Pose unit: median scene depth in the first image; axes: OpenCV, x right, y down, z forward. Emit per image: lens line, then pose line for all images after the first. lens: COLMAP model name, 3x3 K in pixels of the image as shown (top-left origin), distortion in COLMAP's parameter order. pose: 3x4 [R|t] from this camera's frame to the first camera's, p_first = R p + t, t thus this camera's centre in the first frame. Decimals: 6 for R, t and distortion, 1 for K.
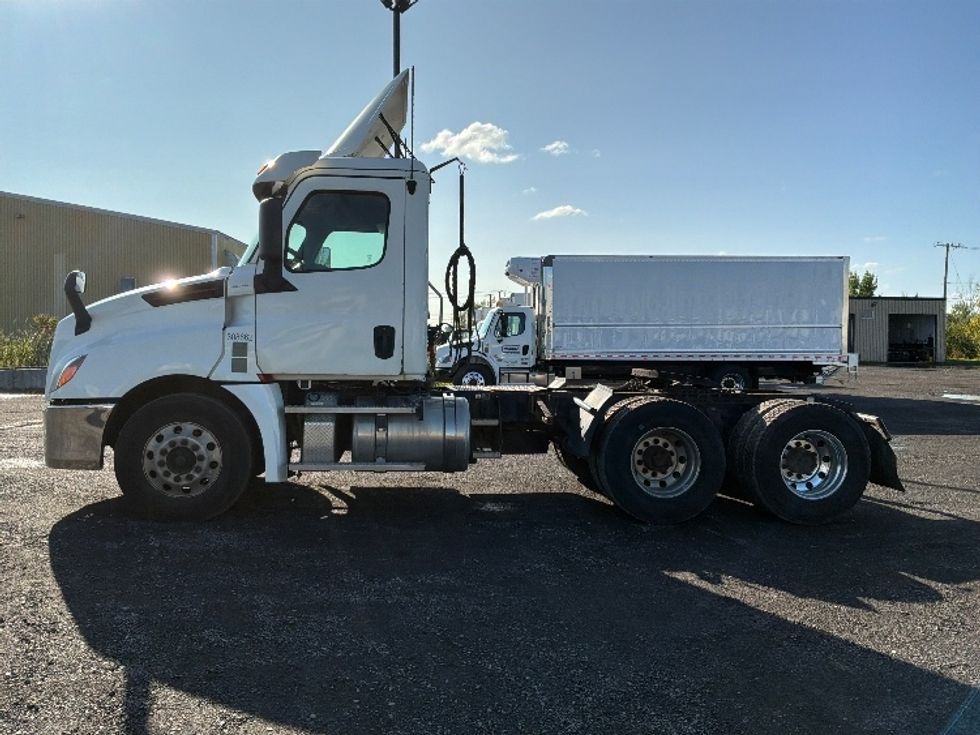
lens RADIAL K [[813.9, 0, 490.0], [0, 813.9, 367.5], [0, 0, 1]] dist [0.142218, -0.305253]
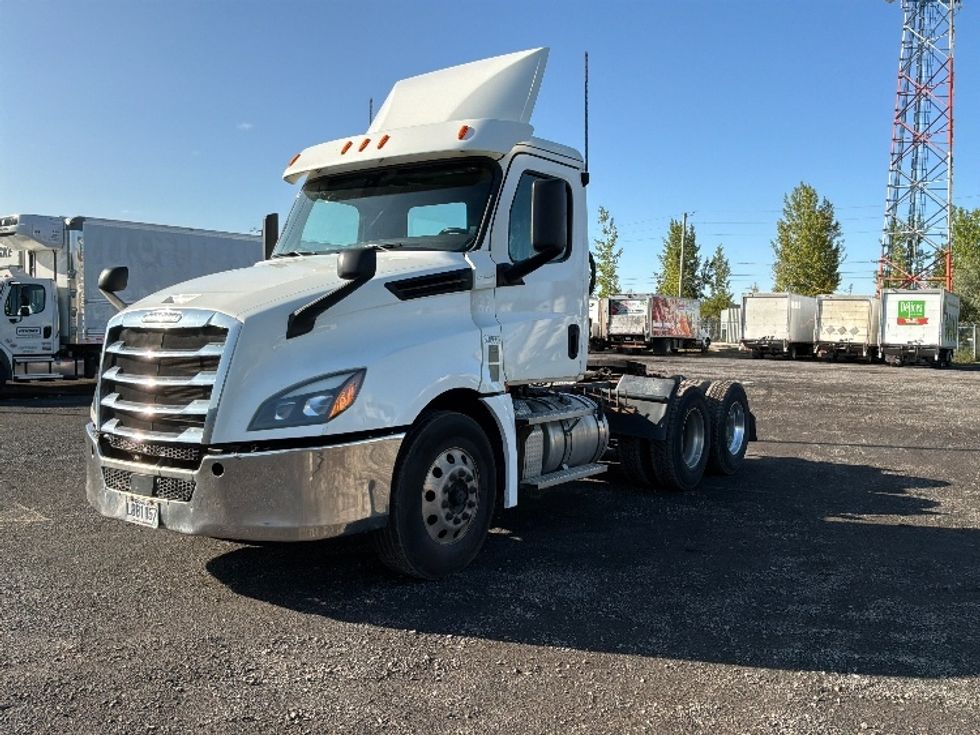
lens RADIAL K [[813.9, 0, 490.0], [0, 813.9, 367.5], [0, 0, 1]] dist [0.142218, -0.305253]
pose [[0.665308, -0.041092, 0.745438, -0.277576], [0.016578, 0.999051, 0.040276, -0.012519], [-0.746385, -0.014437, 0.665358, 0.136479]]
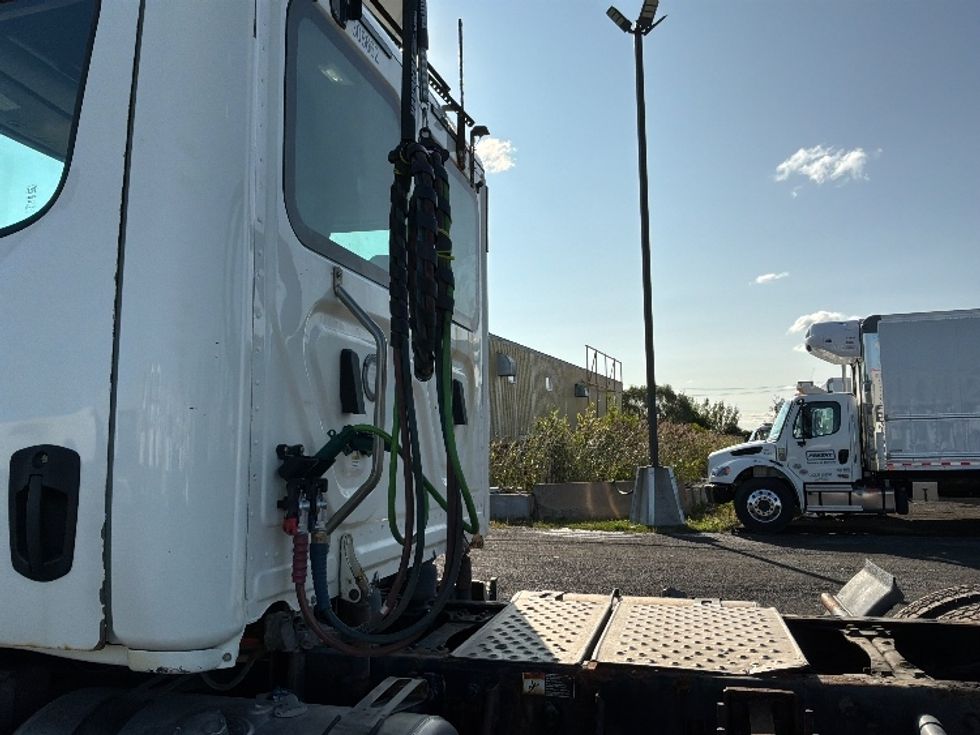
lens RADIAL K [[813.9, 0, 490.0], [0, 813.9, 367.5], [0, 0, 1]] dist [0.142218, -0.305253]
pose [[0.928340, -0.060855, -0.366718, 0.027726], [0.015127, 0.991876, -0.126303, -0.012469], [0.371426, 0.111705, 0.921719, 0.249917]]
